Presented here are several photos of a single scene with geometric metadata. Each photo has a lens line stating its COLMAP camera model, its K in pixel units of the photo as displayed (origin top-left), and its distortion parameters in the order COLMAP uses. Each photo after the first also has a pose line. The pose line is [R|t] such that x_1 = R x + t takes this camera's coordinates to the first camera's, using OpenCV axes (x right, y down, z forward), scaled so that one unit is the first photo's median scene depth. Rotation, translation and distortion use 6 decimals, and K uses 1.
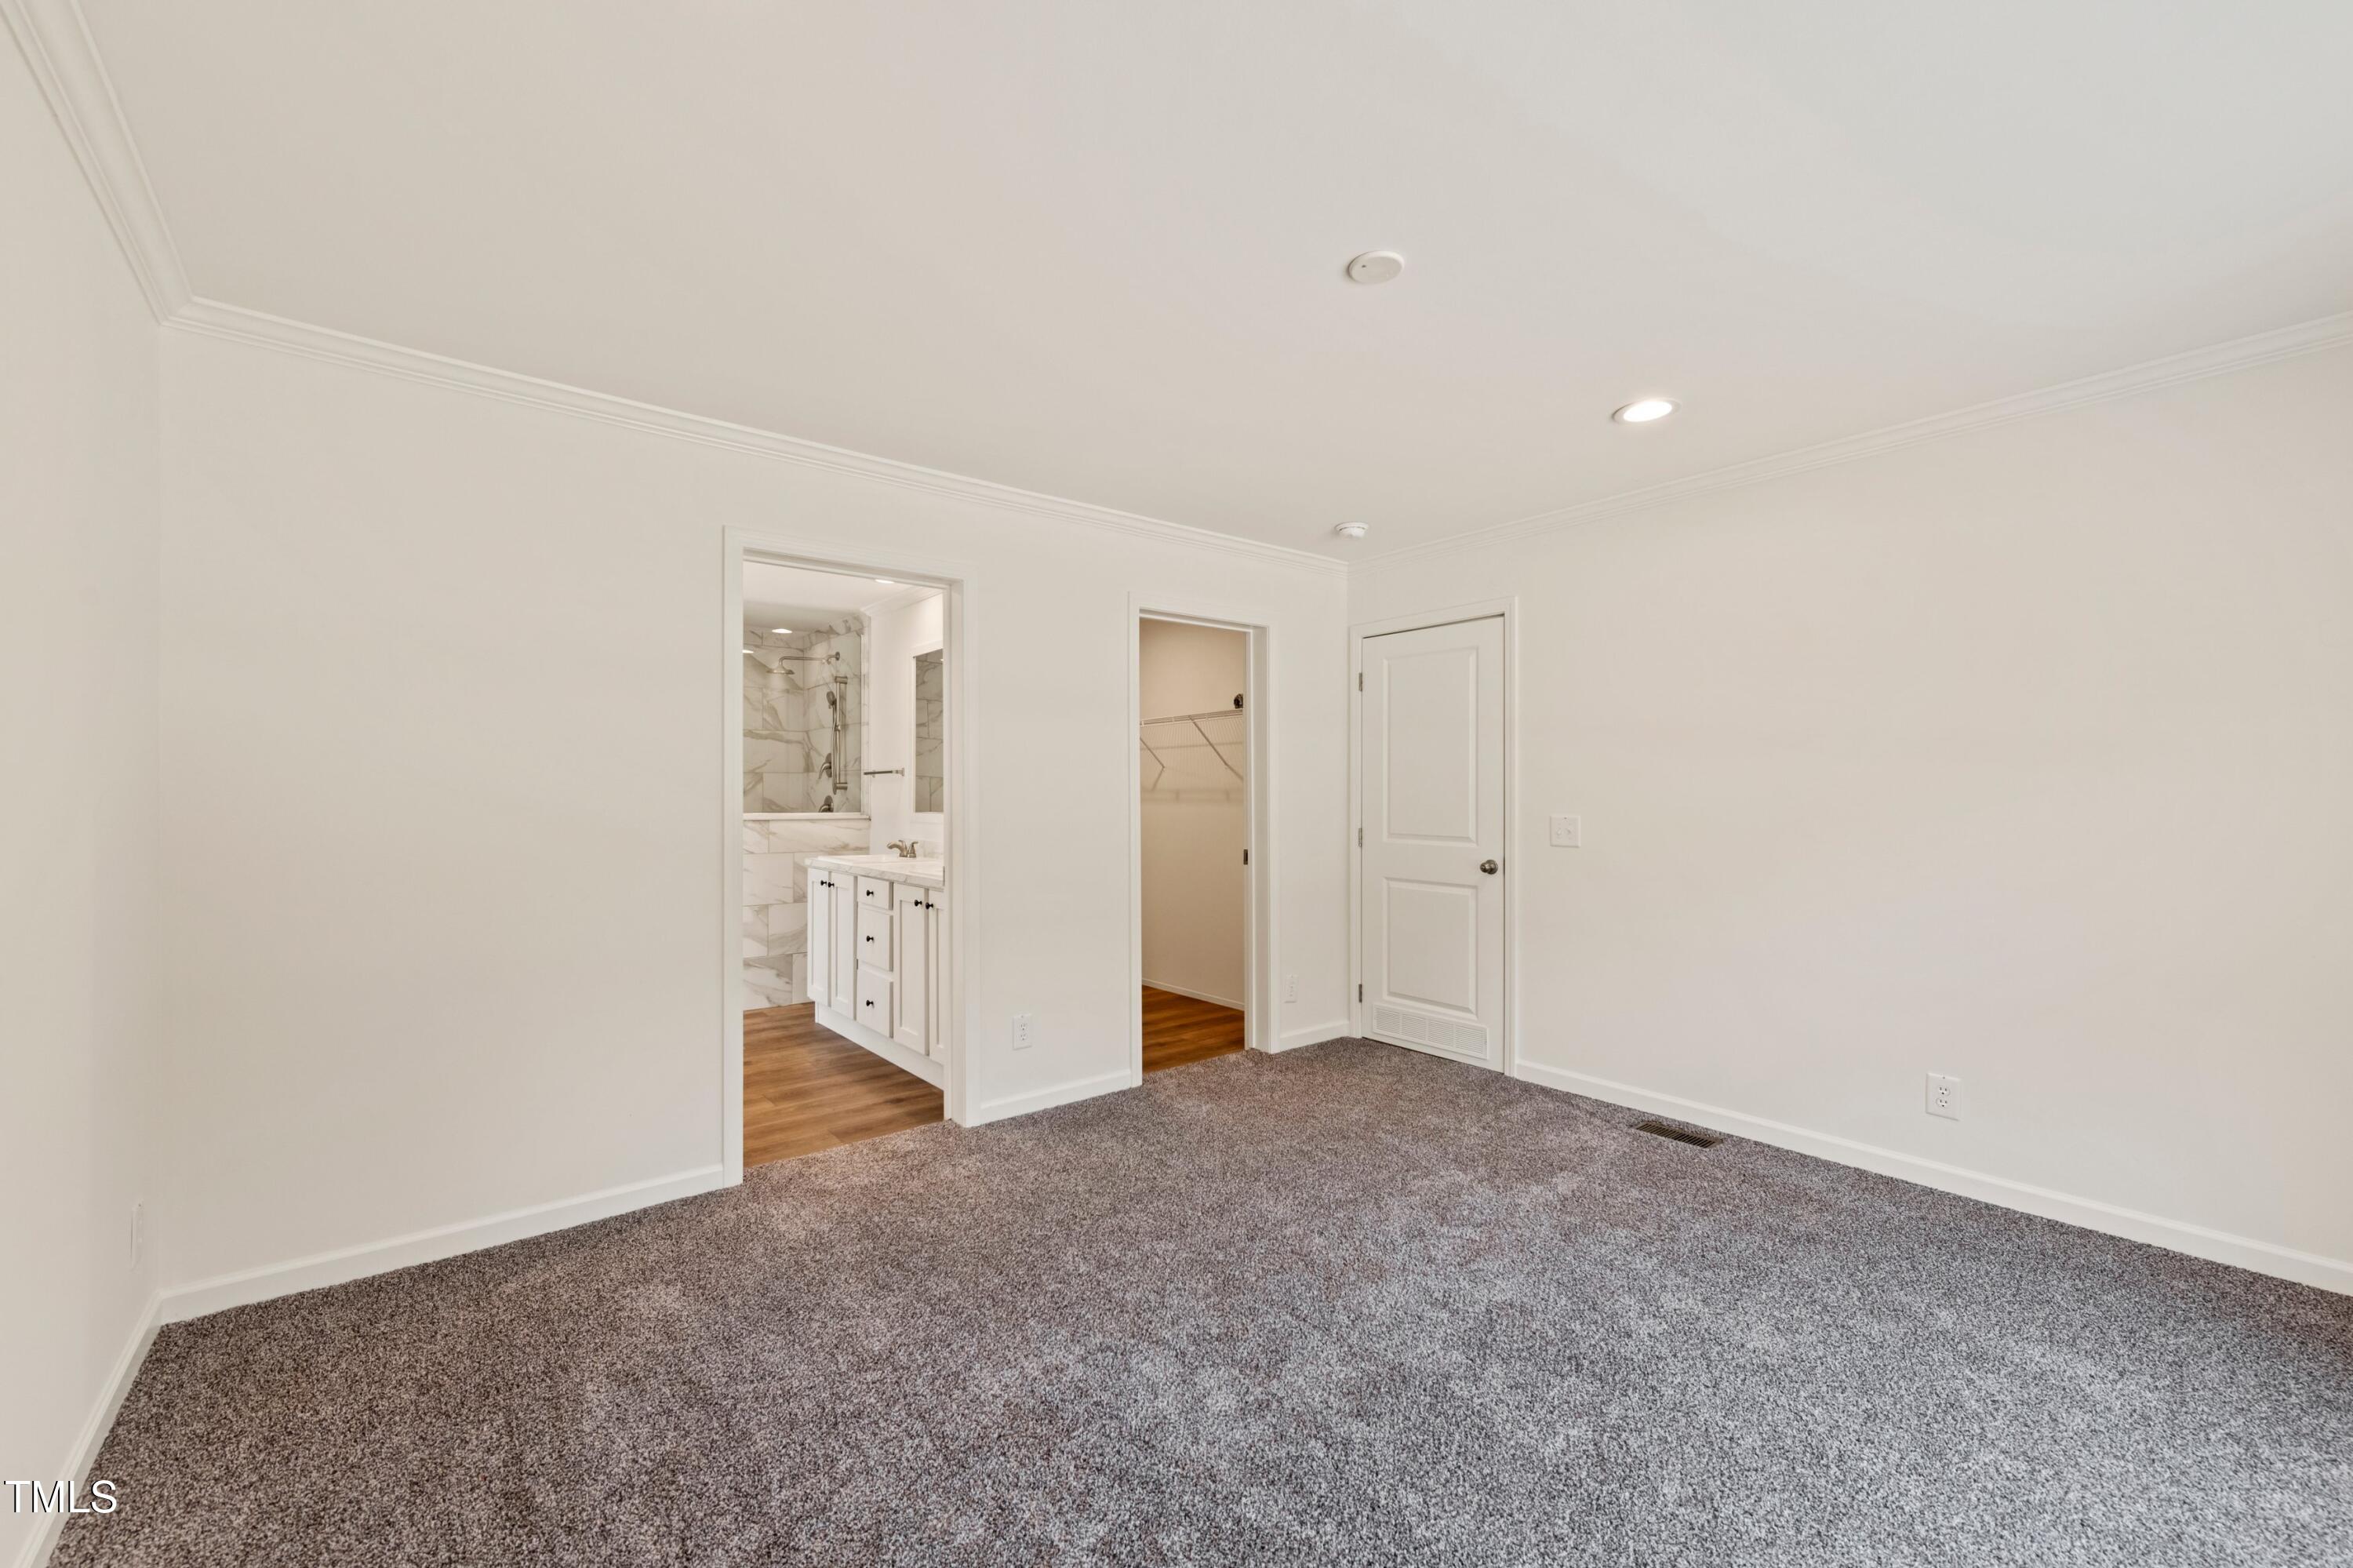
lens RADIAL K [[928.4, 0, 1180.4], [0, 928.4, 791.3], [0, 0, 1]] dist [0.003023, -0.001594]
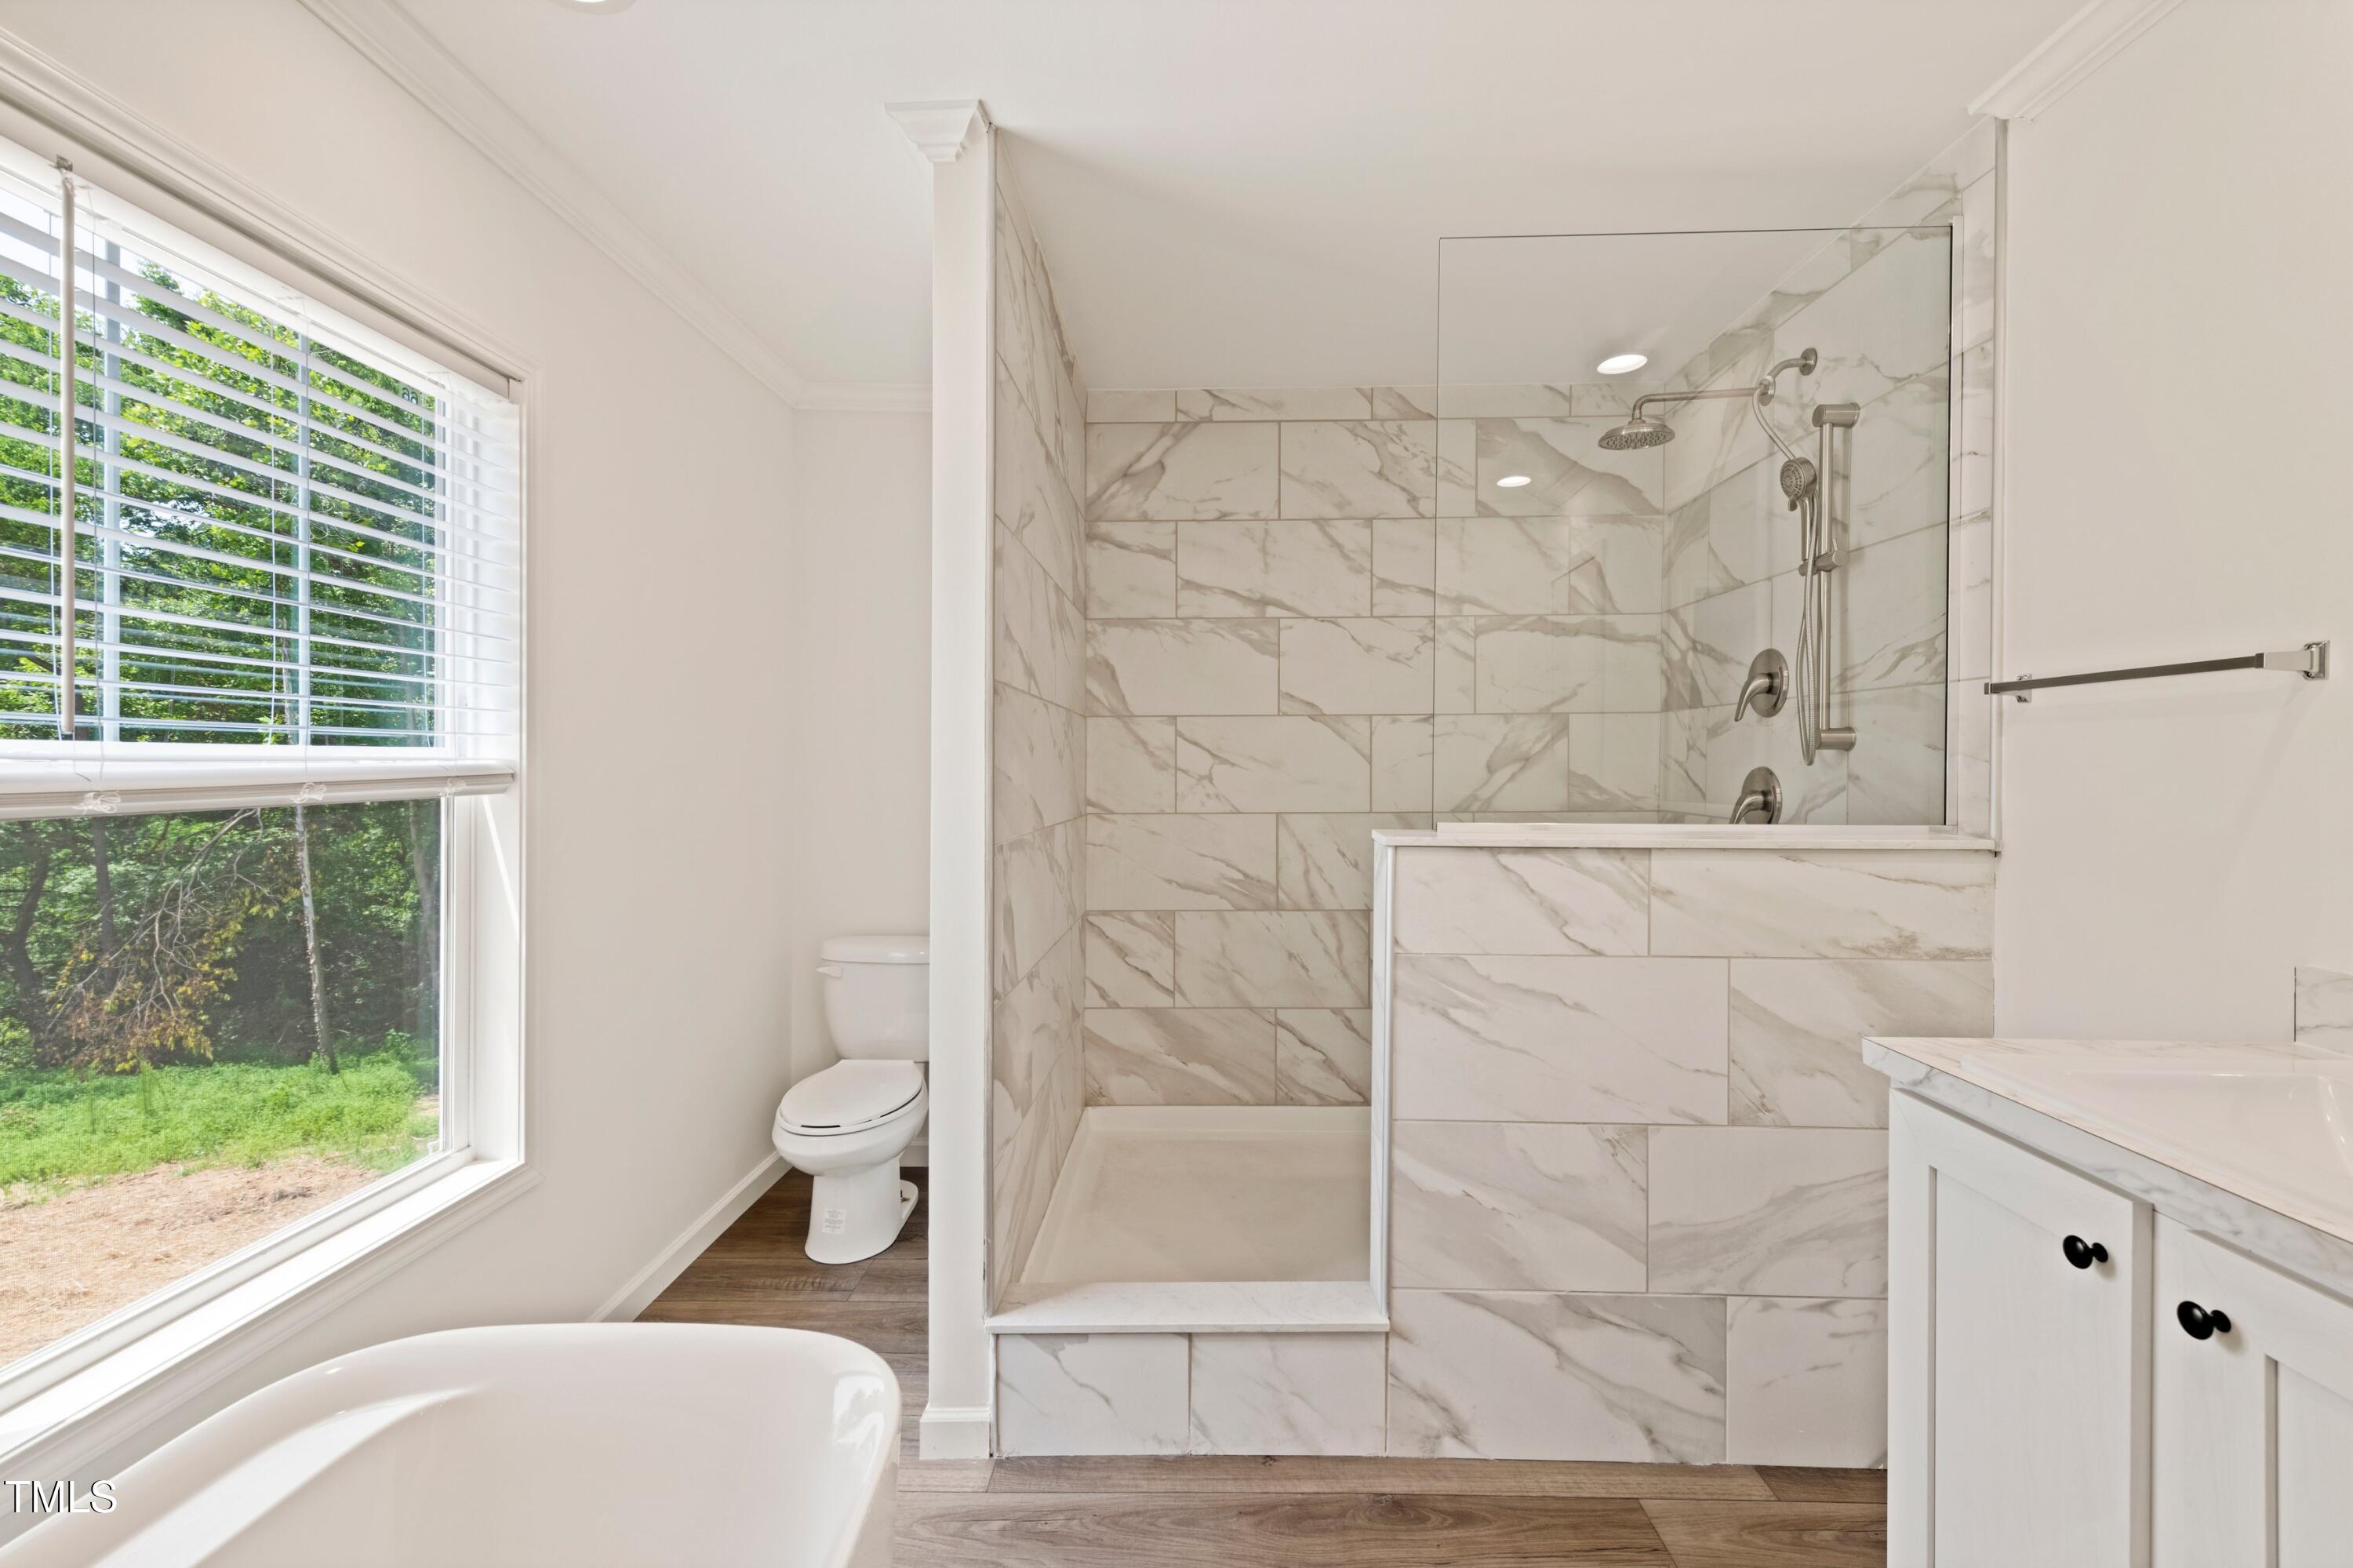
lens RADIAL K [[945.5, 0, 1194.0], [0, 945.5, 777.6], [0, 0, 1]] dist [-0.002166, -0.000323]
pose [[0.763342, 0.008387, -0.645941, -0.327999], [-0.000852, 0.999928, 0.011976, 0.003769], [0.645994, -0.008591, 0.763294, 0.610675]]
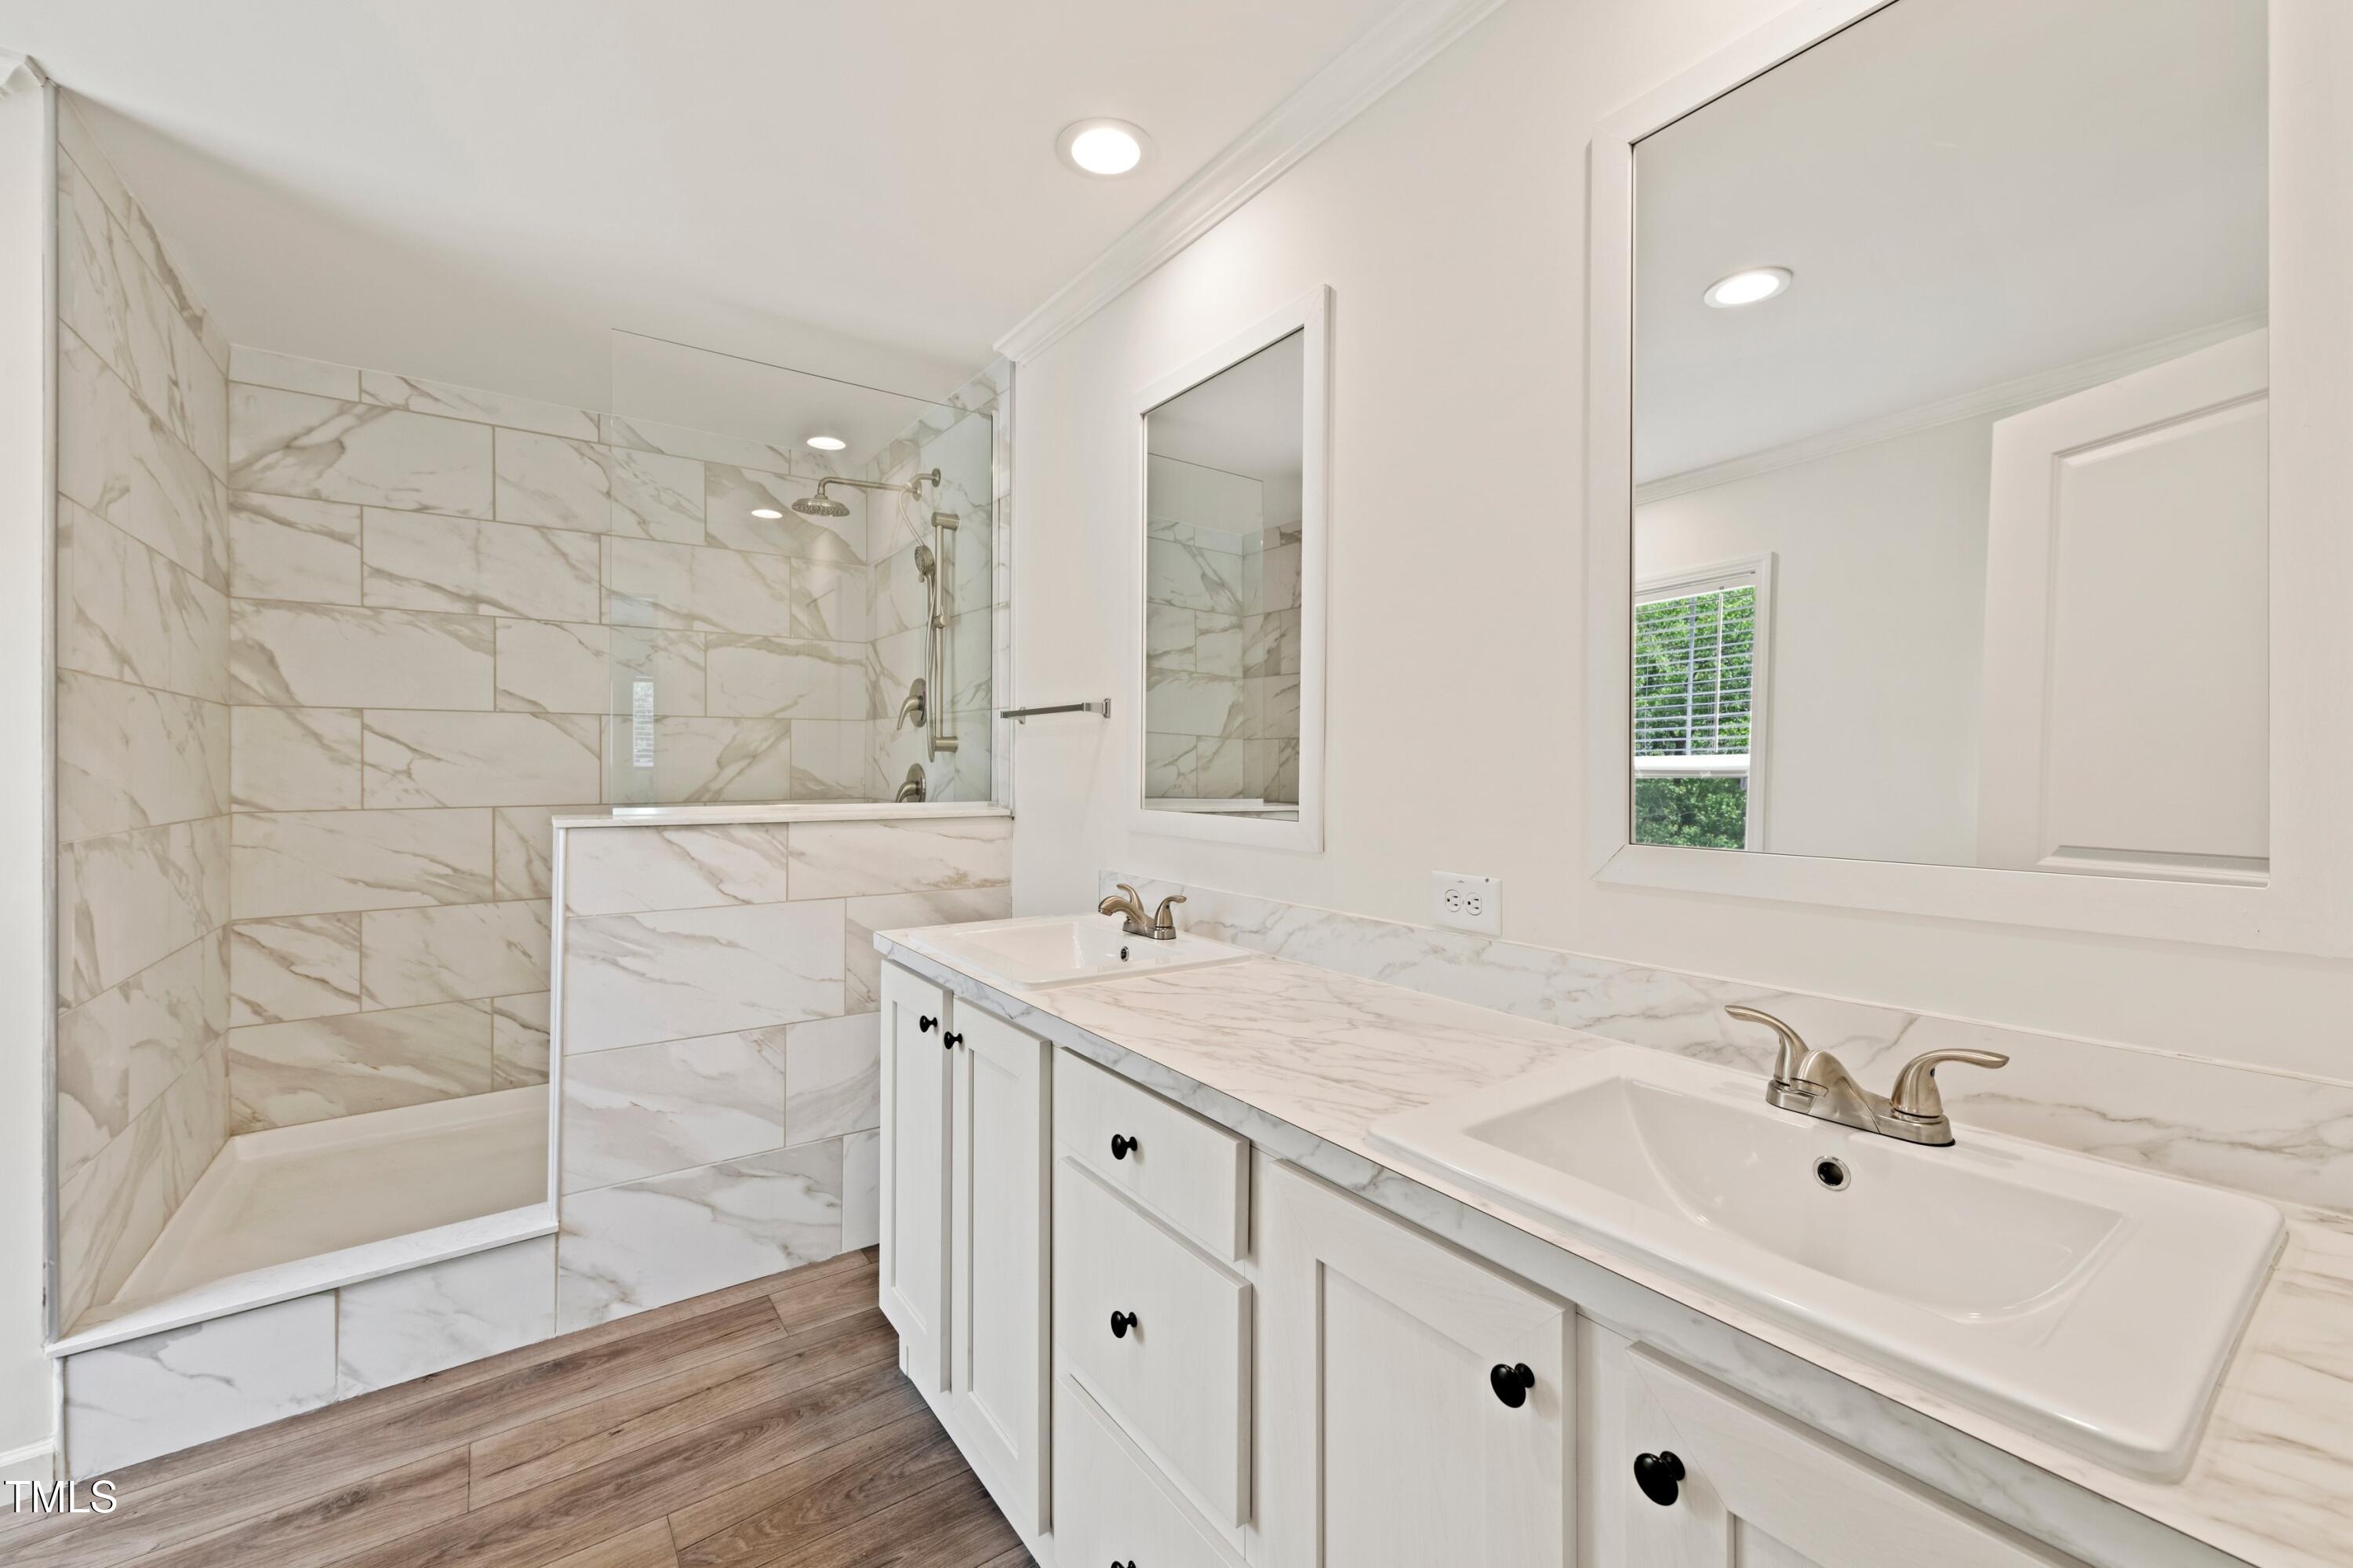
lens RADIAL K [[928.4, 0, 1177.3], [0, 928.4, 773.9], [0, 0, 1]] dist [0.003023, -0.001594]
pose [[0.998140, 0.005460, -0.060717, -0.221990], [-0.004816, 0.999931, 0.010756, 0.003451], [0.060771, -0.010444, 0.998097, 0.543598]]
